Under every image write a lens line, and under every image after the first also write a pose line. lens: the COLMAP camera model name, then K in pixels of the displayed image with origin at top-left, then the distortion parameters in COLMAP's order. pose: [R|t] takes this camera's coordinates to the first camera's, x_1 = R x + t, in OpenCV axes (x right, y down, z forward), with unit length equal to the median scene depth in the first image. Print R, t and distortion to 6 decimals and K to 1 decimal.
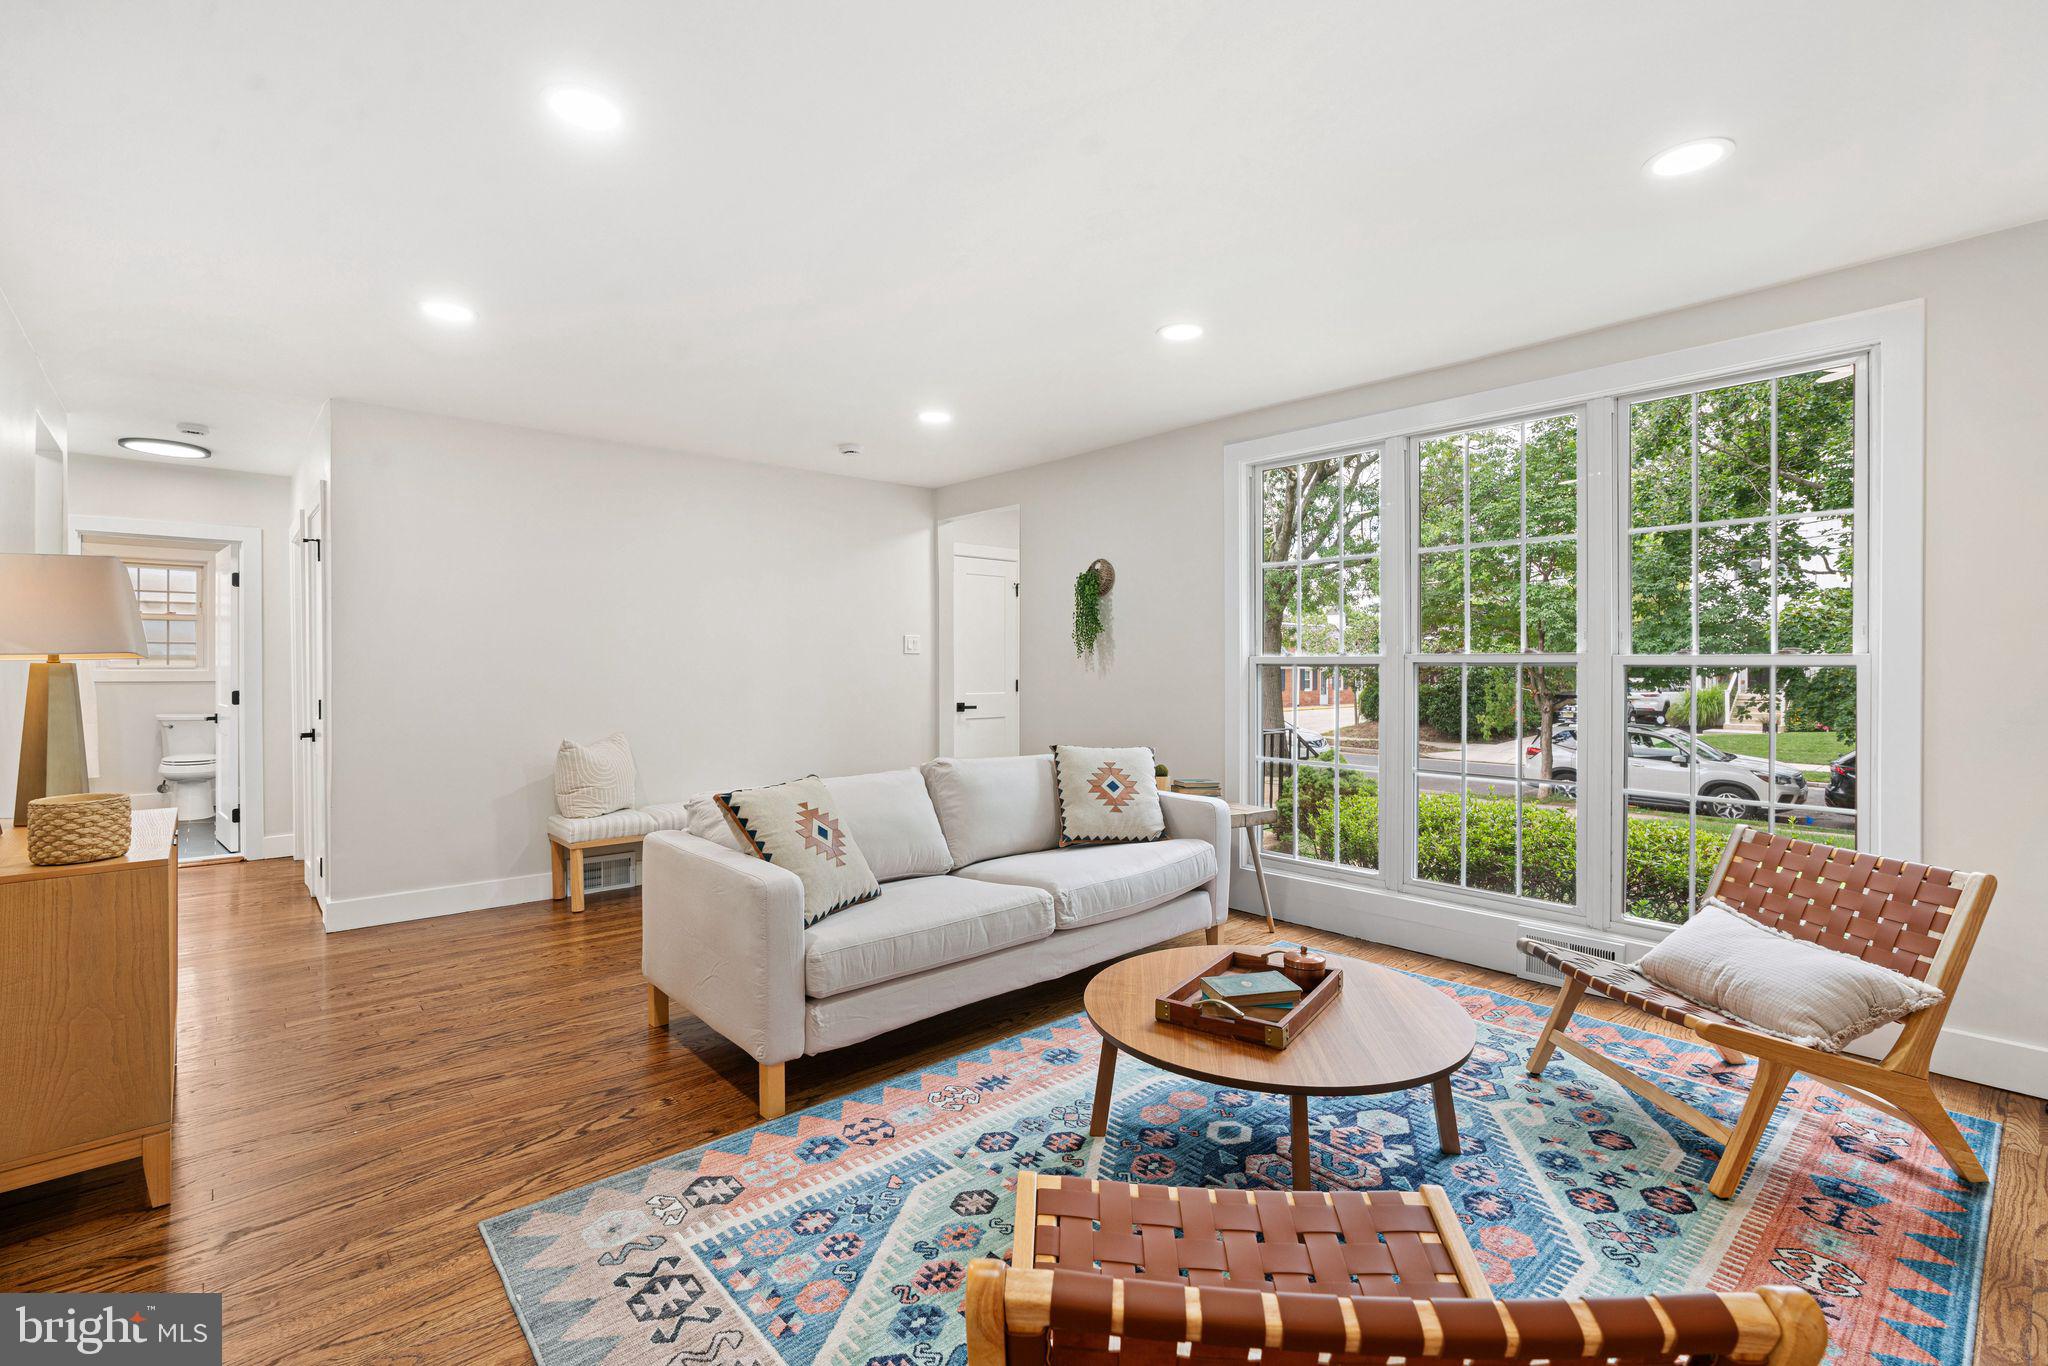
lens RADIAL K [[939.3, 0, 1025.6], [0, 939.3, 679.3], [0, 0, 1]] dist [-0.025244, -0.000640]
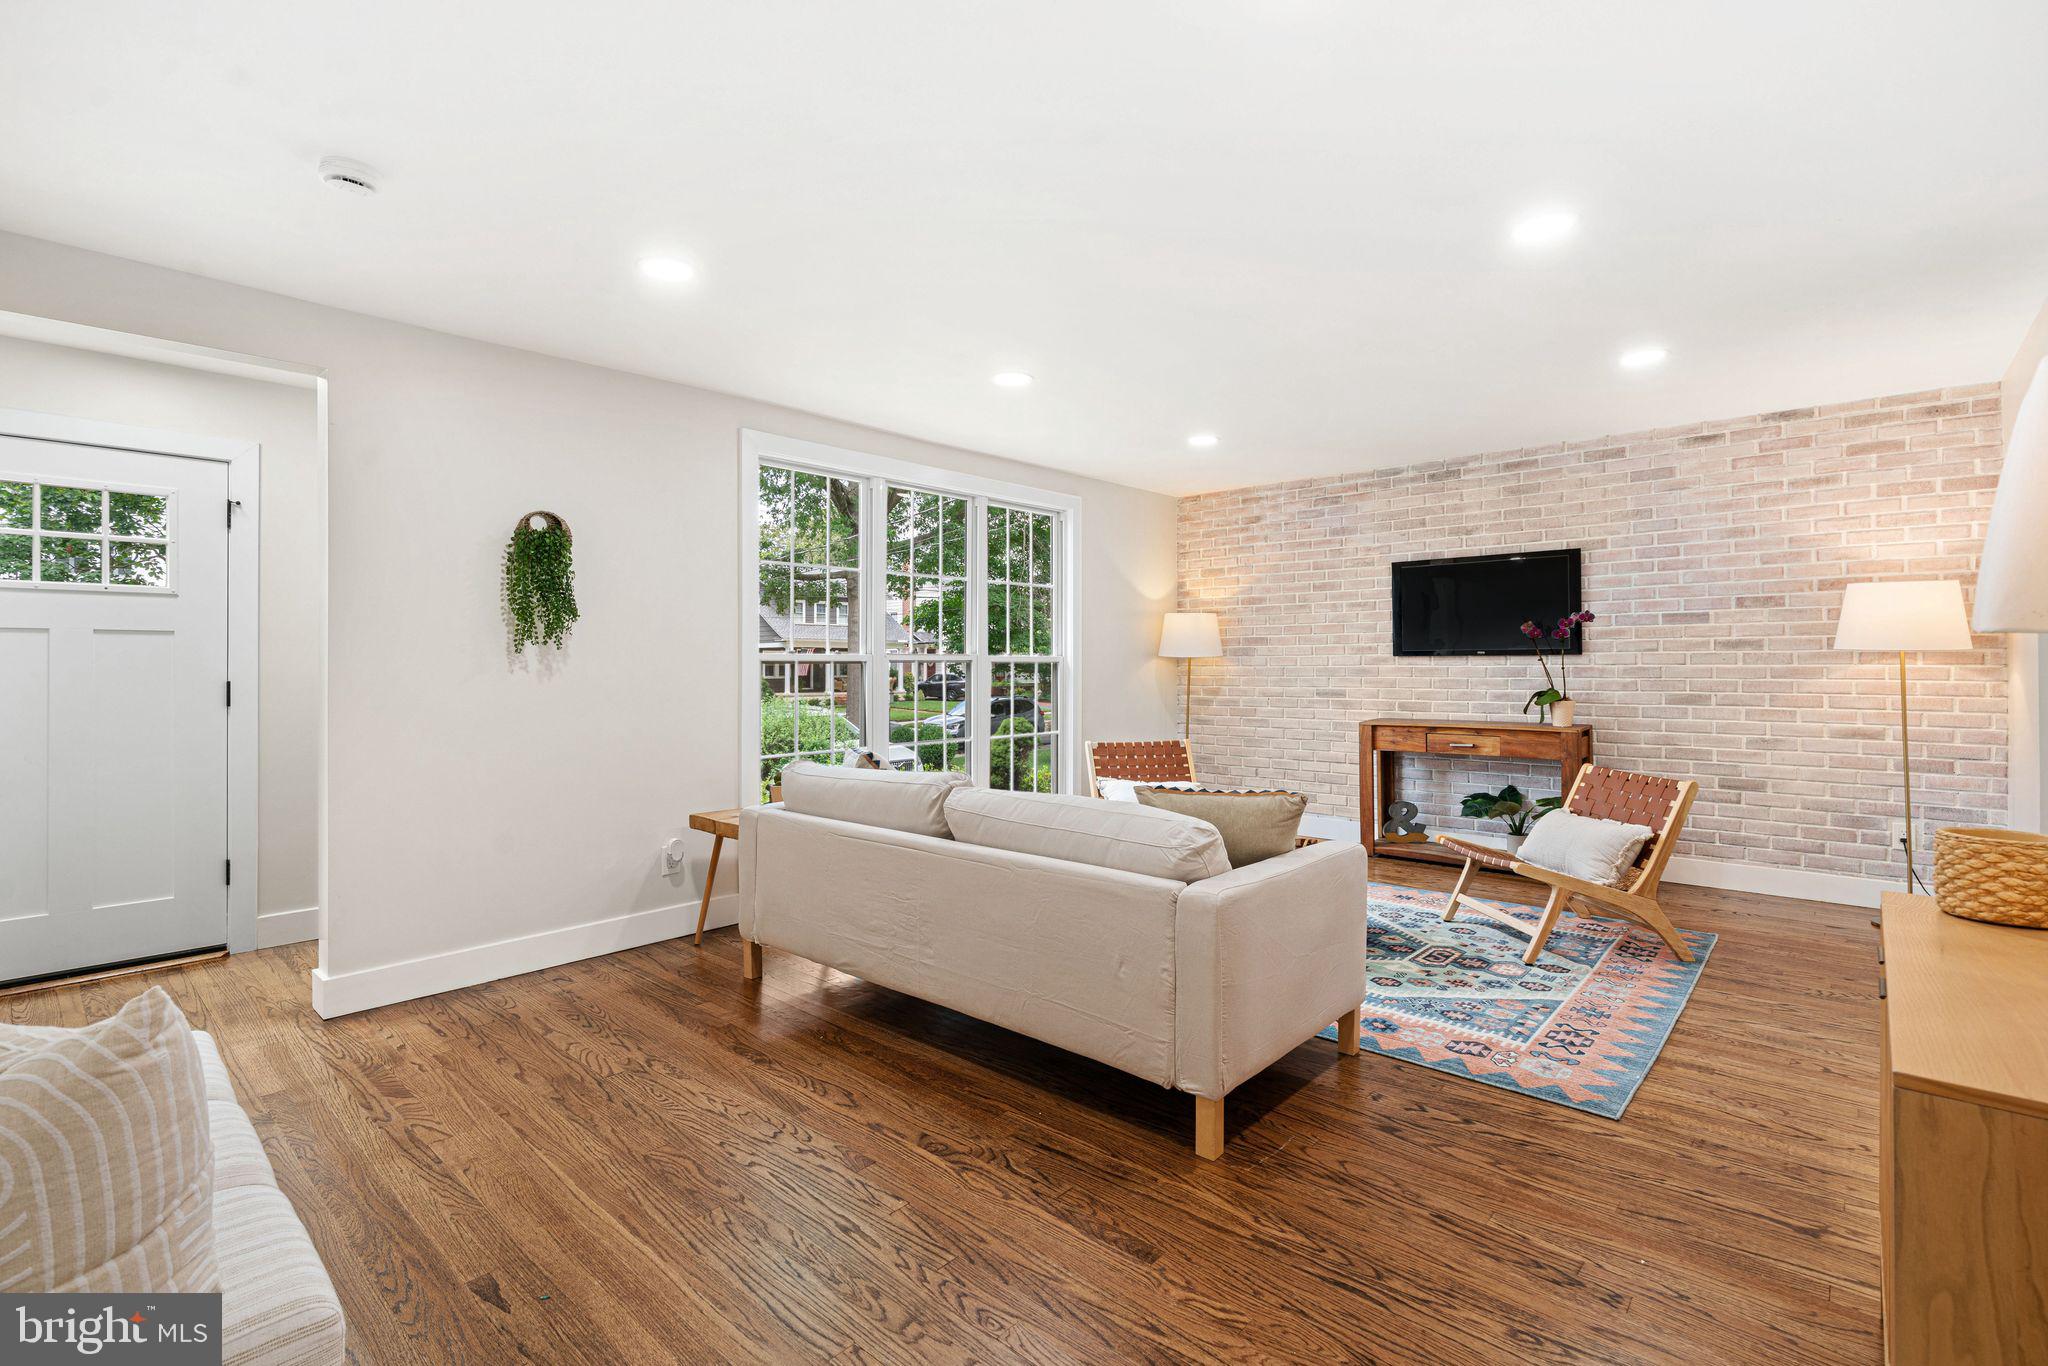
lens RADIAL K [[939.3, 0, 1025.9], [0, 939.3, 664.4], [0, 0, 1]] dist [-0.025244, -0.000640]
pose [[-0.114600, -0.002819, 0.993408, -1.673795], [0.010202, 0.999940, 0.004015, -0.020291], [-0.993359, 0.010595, -0.114565, 1.867152]]
